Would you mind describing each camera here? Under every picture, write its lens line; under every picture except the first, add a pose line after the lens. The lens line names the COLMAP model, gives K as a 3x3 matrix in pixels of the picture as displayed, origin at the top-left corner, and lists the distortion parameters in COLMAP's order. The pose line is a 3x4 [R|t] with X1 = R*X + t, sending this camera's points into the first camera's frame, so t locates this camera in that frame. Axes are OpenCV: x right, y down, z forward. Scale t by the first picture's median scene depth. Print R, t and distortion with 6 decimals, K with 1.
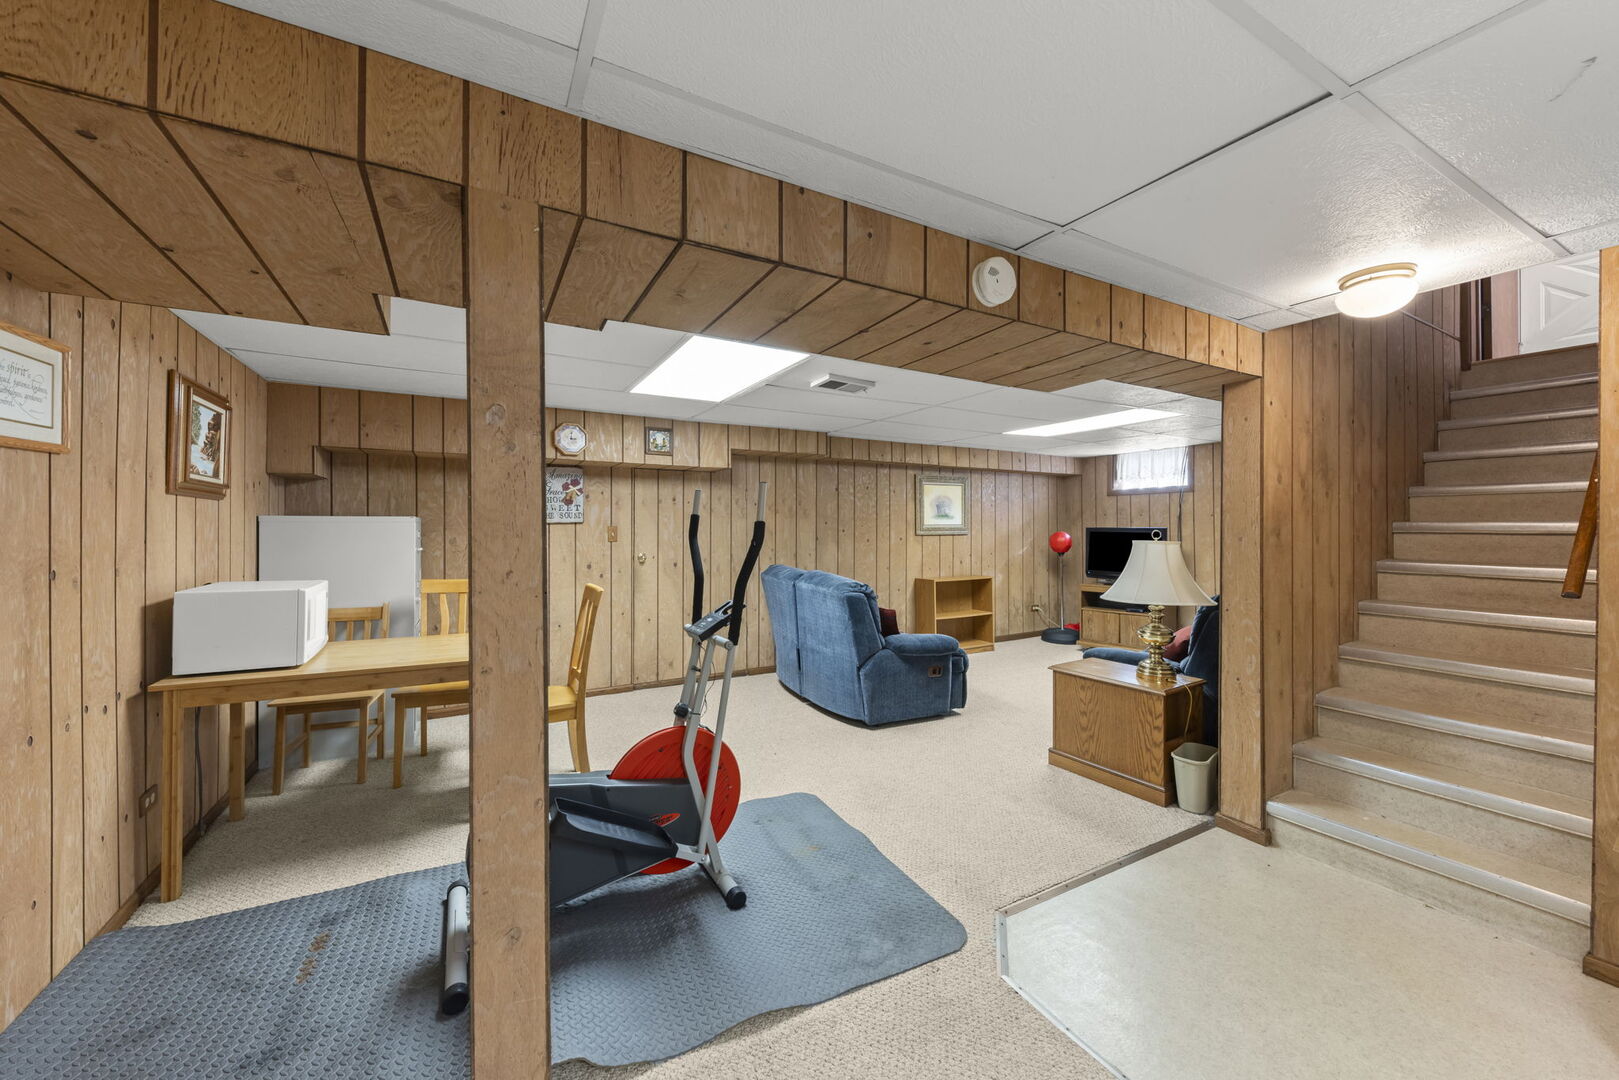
lens RADIAL K [[612.9, 0, 804.9], [0, 612.9, 531.9], [0, 0, 1]] dist [0.001222, 0.000017]
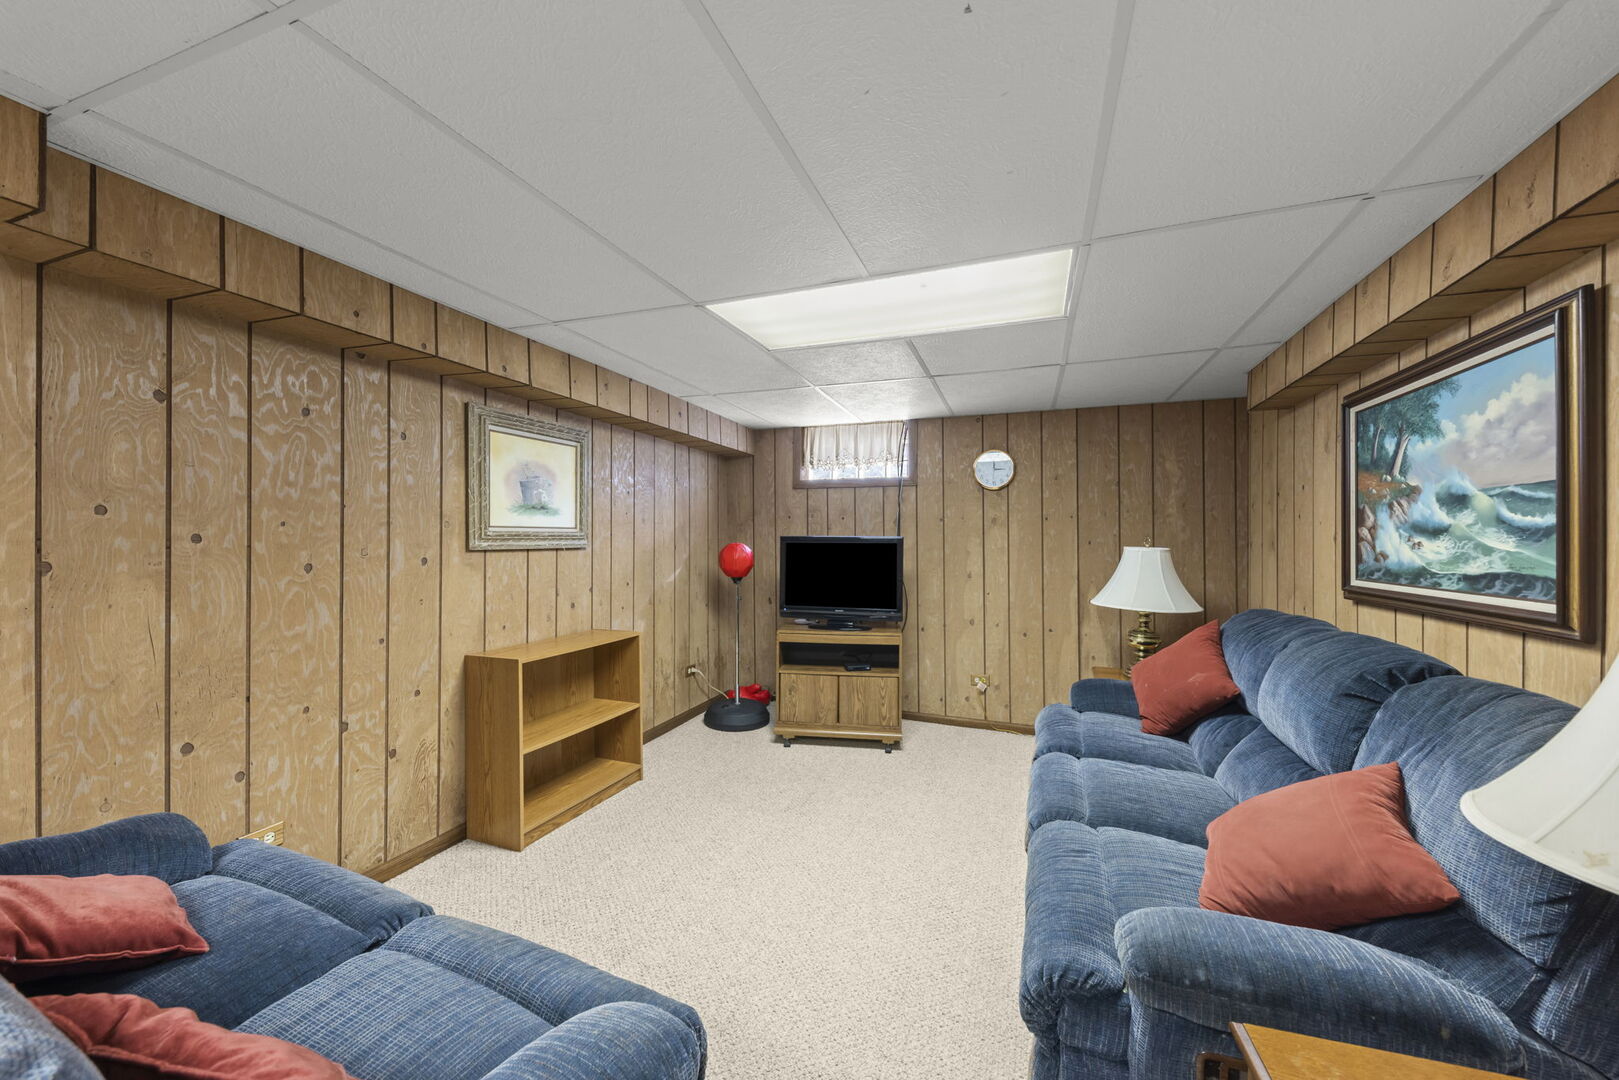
lens RADIAL K [[612.9, 0, 815.6], [0, 612.9, 541.2], [0, 0, 1]] dist [0.001222, 0.000017]
pose [[0.762016, 0.002731, 0.647553, 0.090489], [-0.001419, 0.999996, -0.002548, -0.000219], [-0.647557, 0.001023, 0.762016, 0.523871]]
